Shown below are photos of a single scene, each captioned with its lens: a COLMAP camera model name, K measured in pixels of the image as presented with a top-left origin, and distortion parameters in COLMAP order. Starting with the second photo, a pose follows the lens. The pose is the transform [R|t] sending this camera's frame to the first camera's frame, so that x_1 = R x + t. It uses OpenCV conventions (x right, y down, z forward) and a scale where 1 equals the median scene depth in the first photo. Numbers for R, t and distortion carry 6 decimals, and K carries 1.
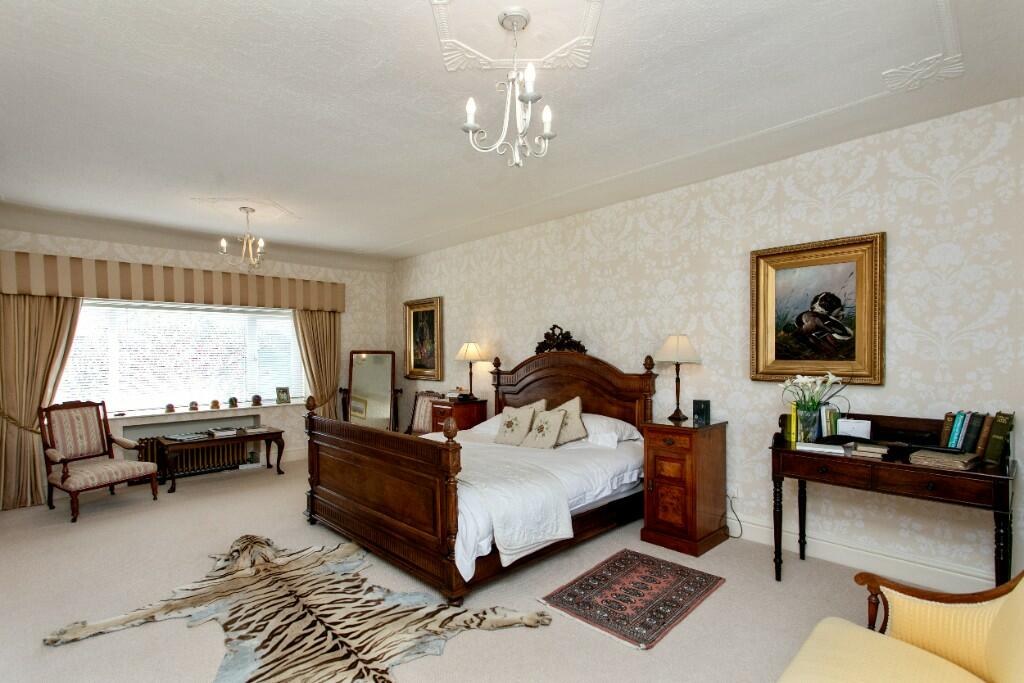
lens RADIAL K [[497.6, 0, 510.5], [0, 497.6, 354.6], [0, 0, 1]] dist [-0.000610, -0.000110]
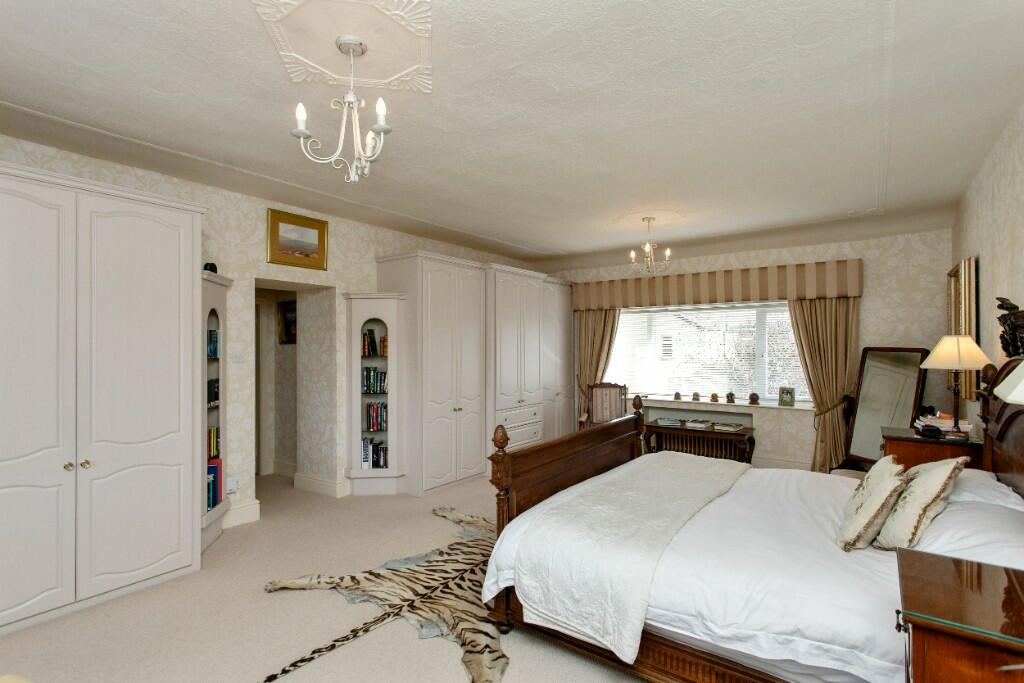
lens RADIAL K [[488.7, 0, 499.0], [0, 488.7, 343.2], [0, 0, 1]] dist [-0.002629, 0.000045]
pose [[0.159541, -0.001536, -0.987190, 0.483111], [-0.003074, 0.999993, -0.002053, -0.015929], [0.987187, 0.003363, 0.159535, 0.521729]]
